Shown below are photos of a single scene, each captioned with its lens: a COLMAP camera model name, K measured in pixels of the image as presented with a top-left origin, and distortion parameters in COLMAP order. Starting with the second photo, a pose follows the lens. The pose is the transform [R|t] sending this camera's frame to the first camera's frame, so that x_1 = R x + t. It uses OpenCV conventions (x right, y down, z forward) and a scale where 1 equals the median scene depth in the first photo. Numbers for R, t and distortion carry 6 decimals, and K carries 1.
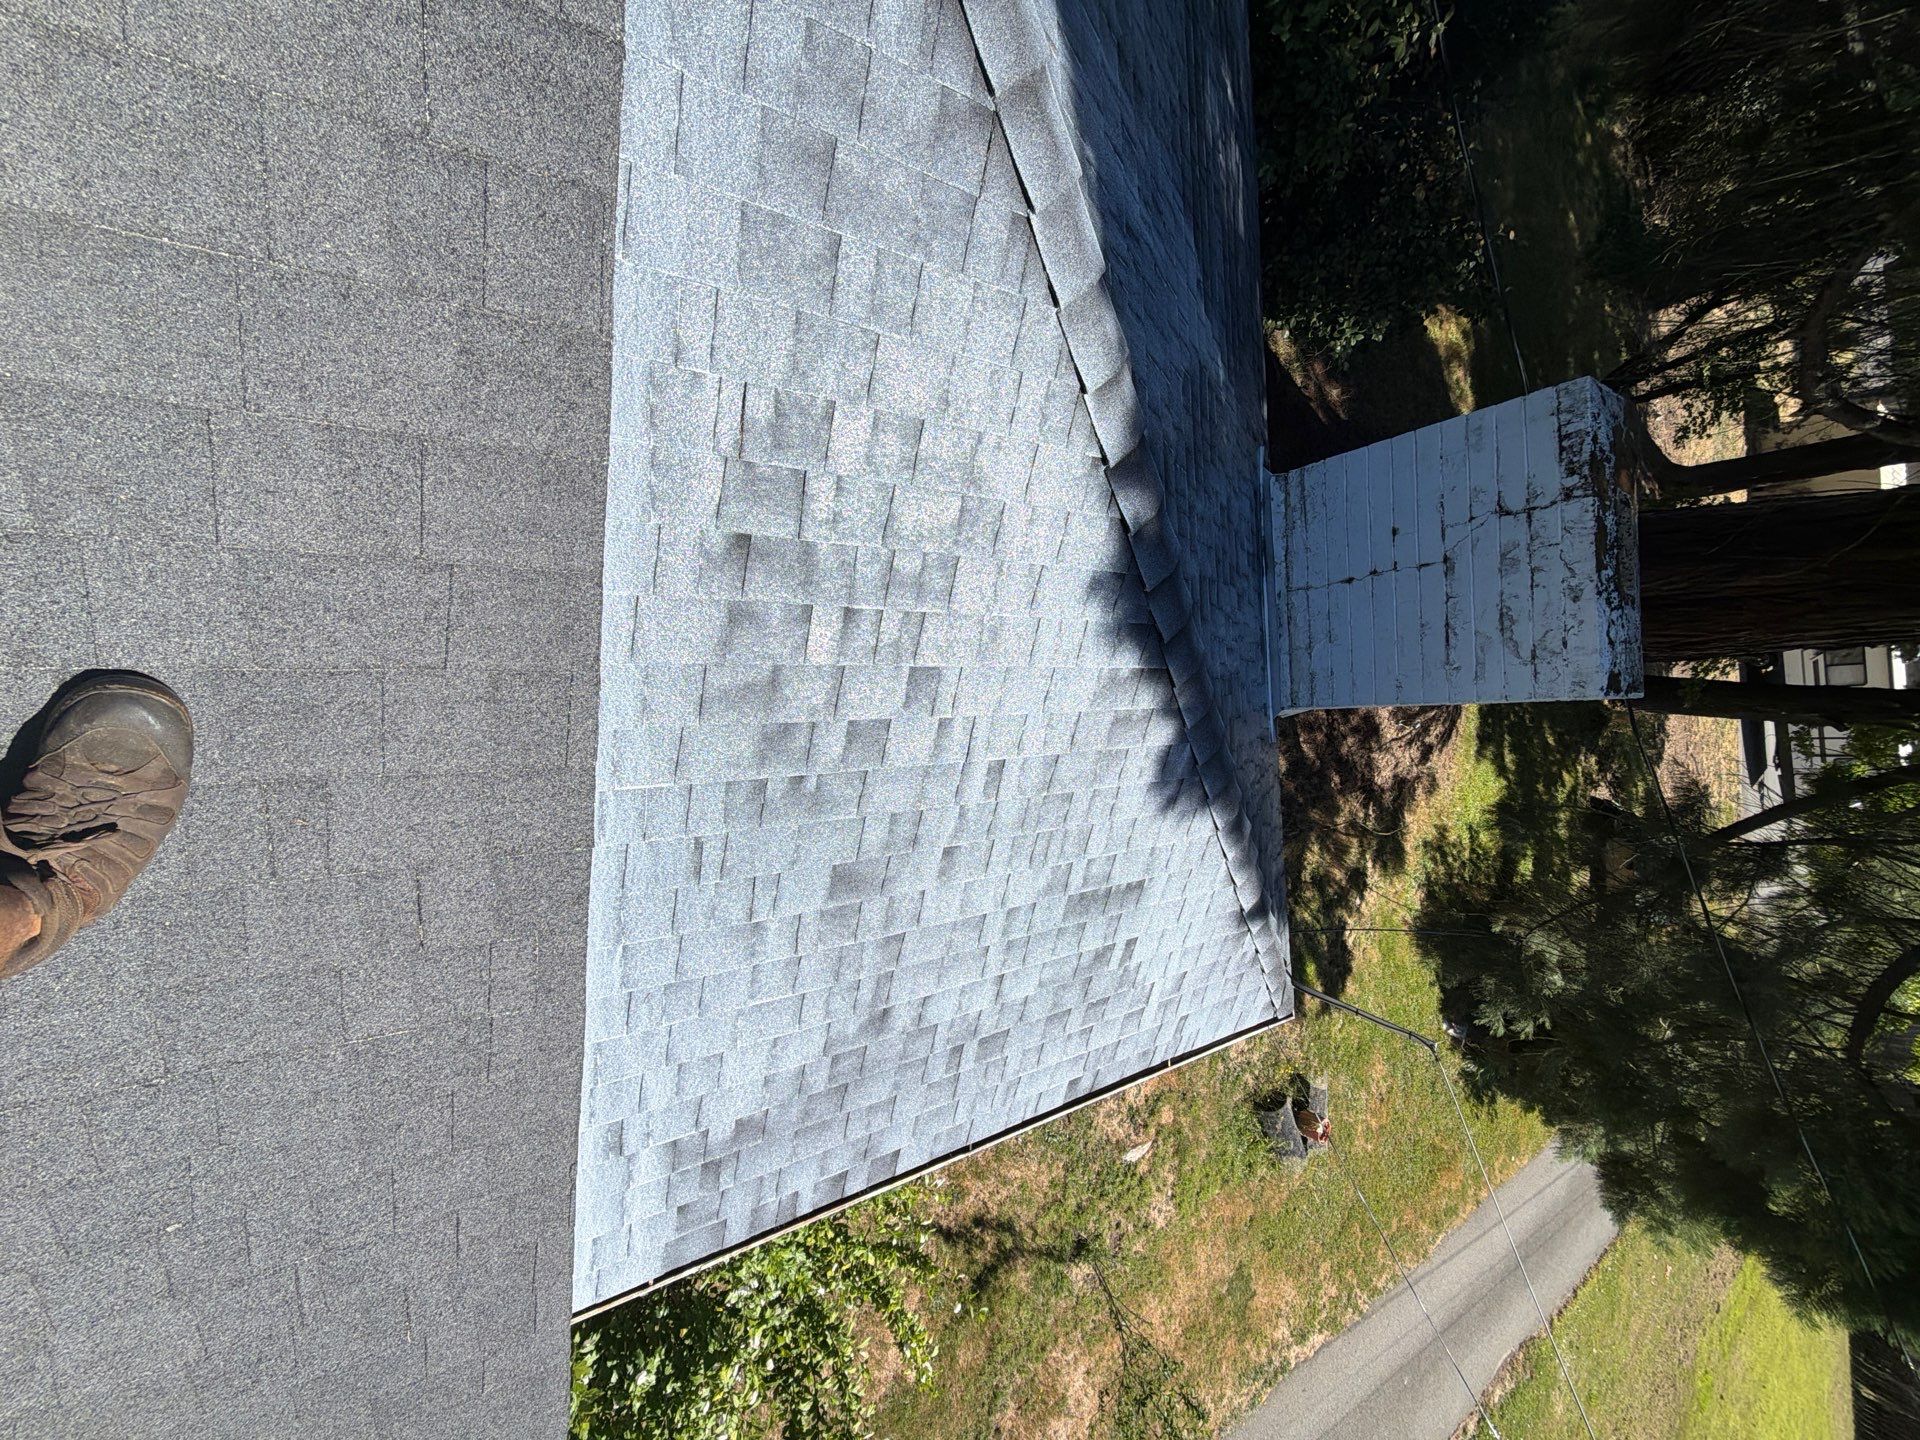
lens RADIAL K [[762.1, 0, 949.6], [0, 762.1, 725.0], [0, 0, 1]] dist [0.000576, 0.000243]
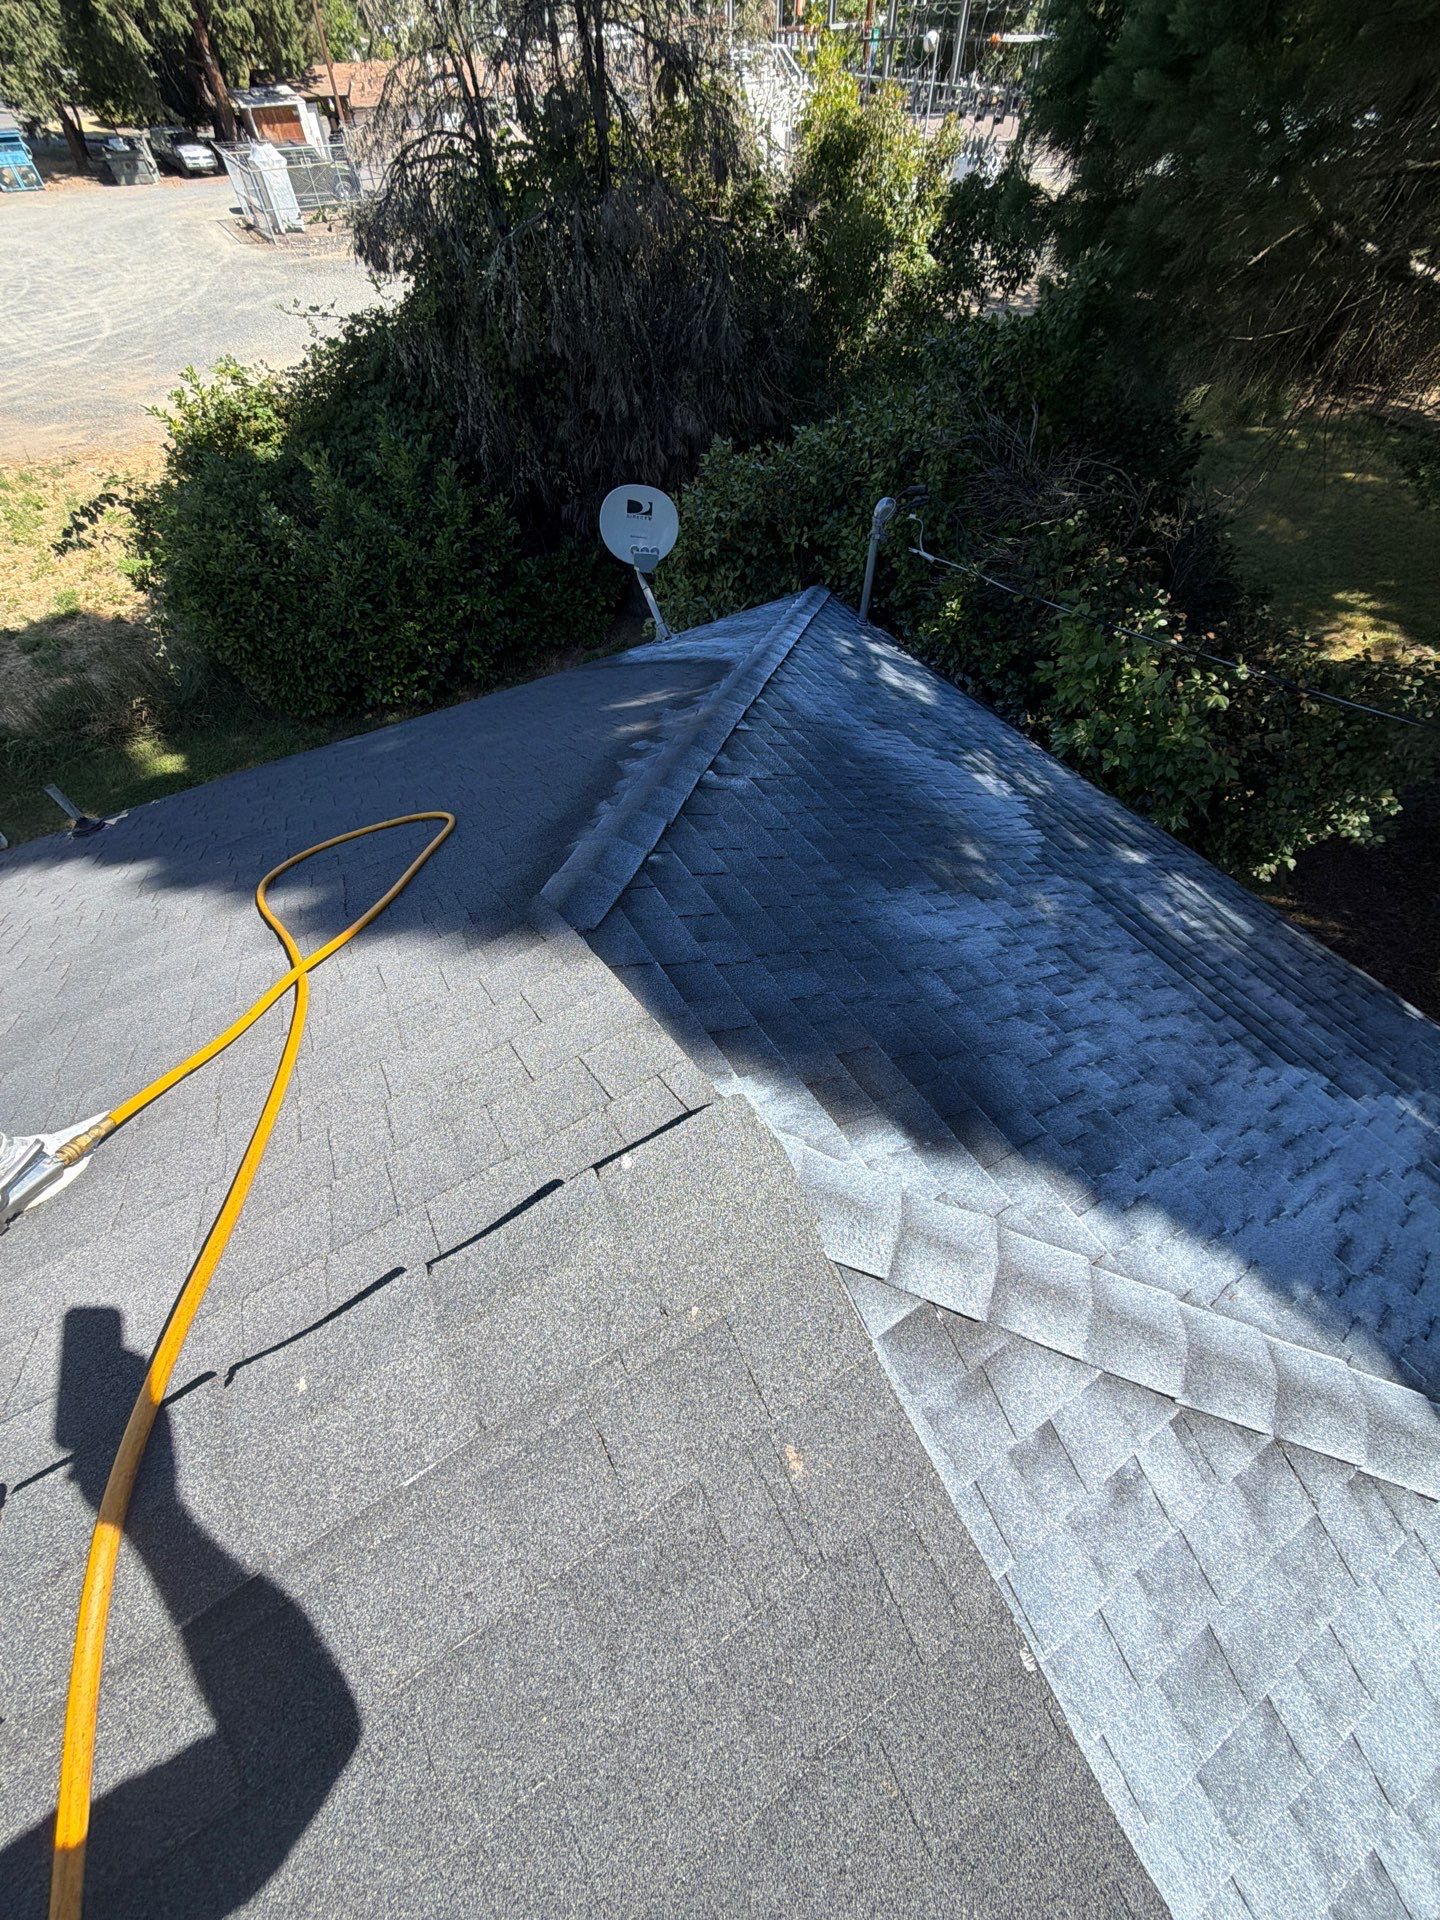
lens RADIAL K [[762.1, 0, 711.5], [0, 762.1, 961.1], [0, 0, 1]] dist [0.000576, 0.000243]
pose [[0.731133, -0.649872, -0.207631, 0.108611], [0.480338, 0.706469, -0.519785, -0.878839], [0.484479, 0.280300, 0.828681, -0.279021]]
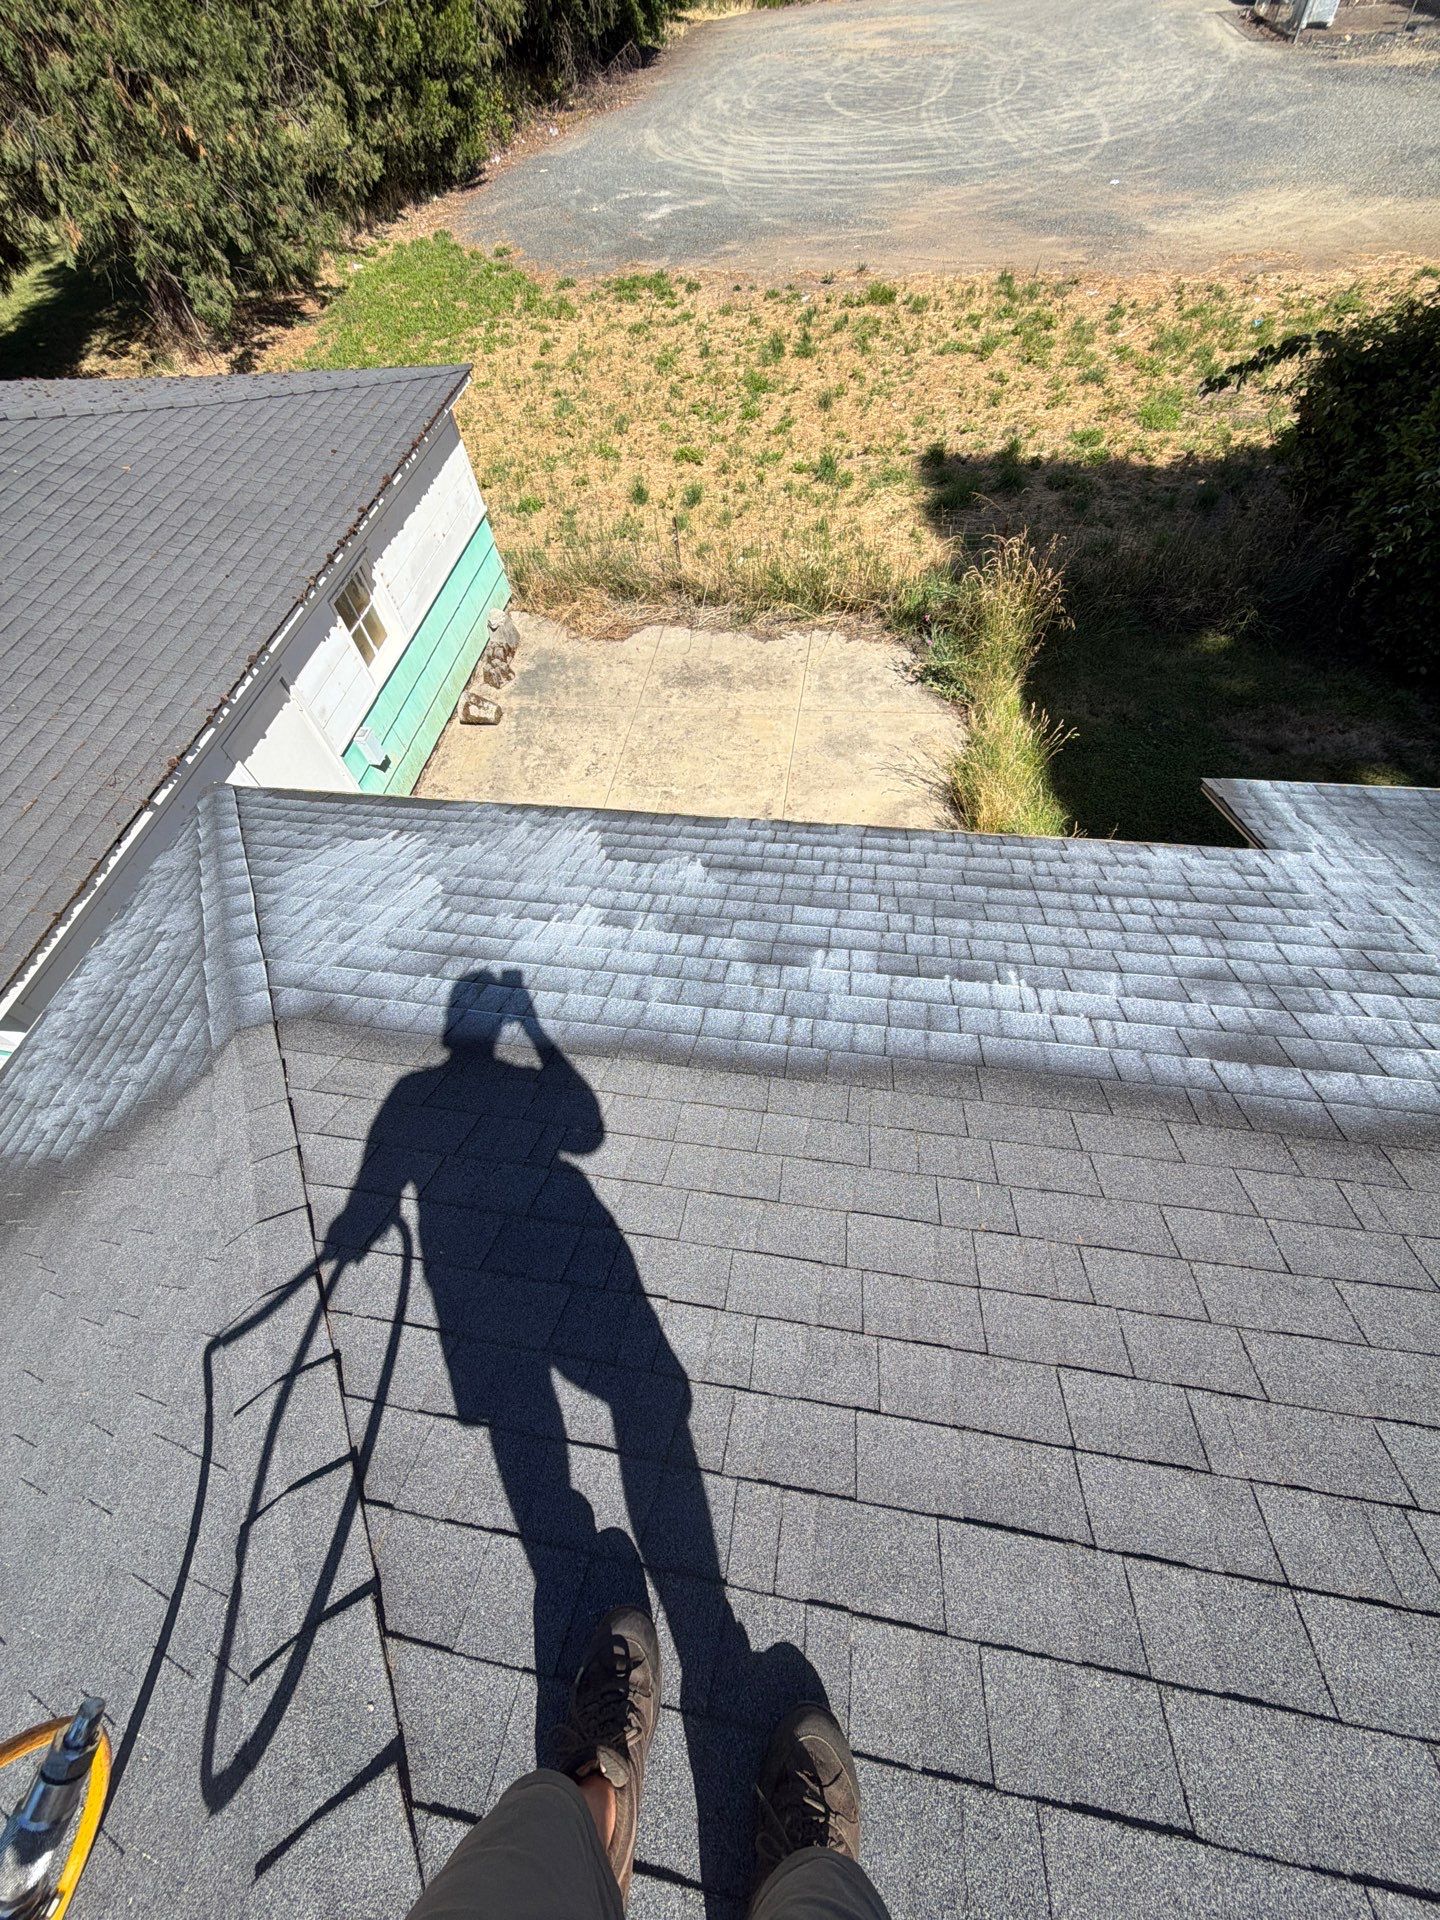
lens RADIAL K [[762.1, 0, 720.2], [0, 762.1, 963.6], [0, 0, 1]] dist [0.000576, 0.000243]
pose [[0.764185, -0.182495, -0.618641, -2.606857], [-0.203793, 0.841688, -0.500030, -2.045753], [0.611956, 0.508190, 0.606014, -1.777292]]
